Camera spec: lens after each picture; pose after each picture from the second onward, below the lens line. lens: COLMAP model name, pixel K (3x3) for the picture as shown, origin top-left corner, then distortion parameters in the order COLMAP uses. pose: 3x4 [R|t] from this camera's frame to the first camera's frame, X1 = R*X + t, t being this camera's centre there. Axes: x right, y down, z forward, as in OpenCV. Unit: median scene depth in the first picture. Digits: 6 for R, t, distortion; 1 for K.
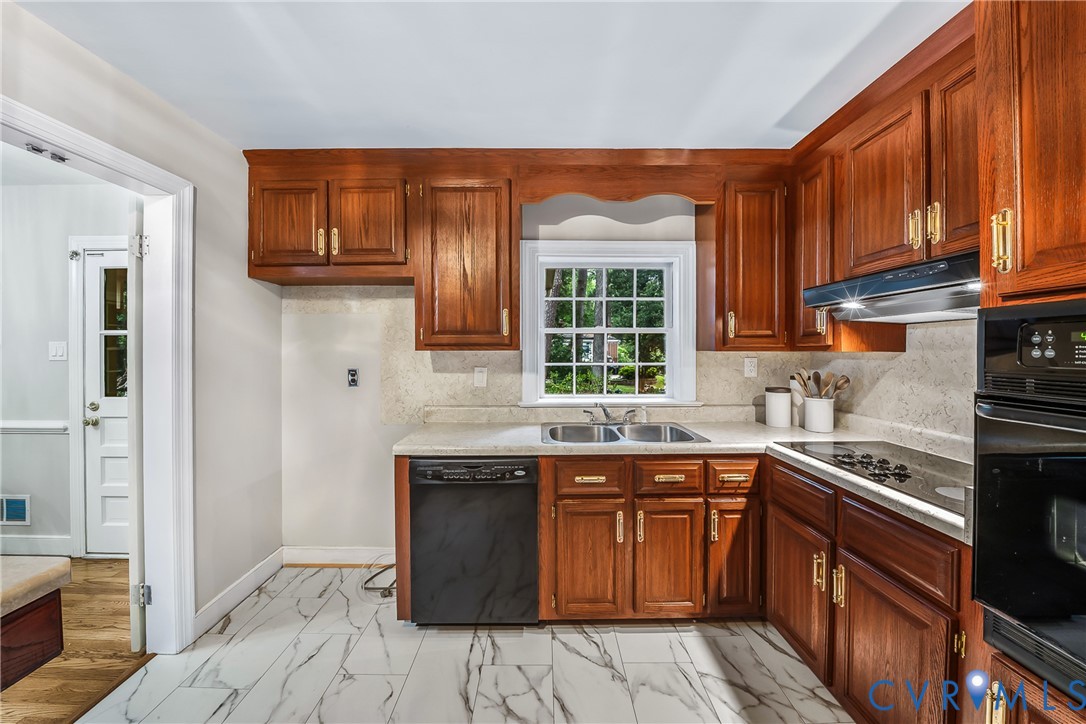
lens RADIAL K [[403.7, 0, 541.9], [0, 403.7, 352.9], [0, 0, 1]] dist [-0.003883, -0.000172]
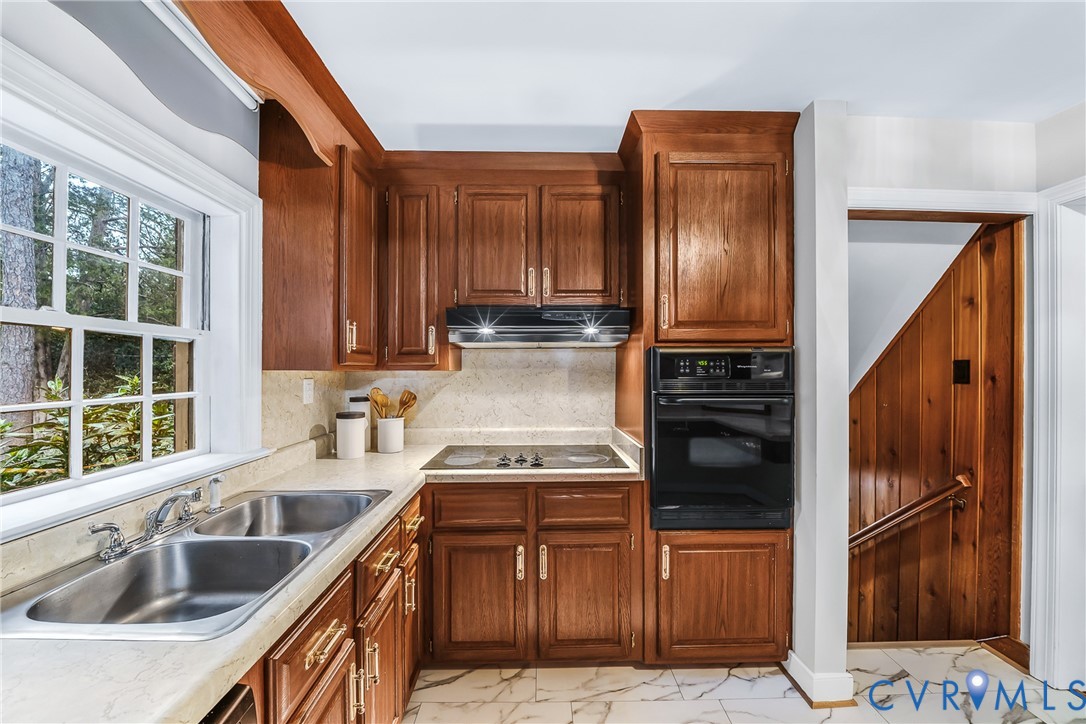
lens RADIAL K [[403.7, 0, 542.7], [0, 403.7, 368.5], [0, 0, 1]] dist [-0.003883, -0.000172]
pose [[-0.002833, 0.002880, 0.999992, -0.397265], [0.005781, 0.999979, -0.002864, -0.003757], [-0.999979, 0.005773, -0.002849, 0.829388]]
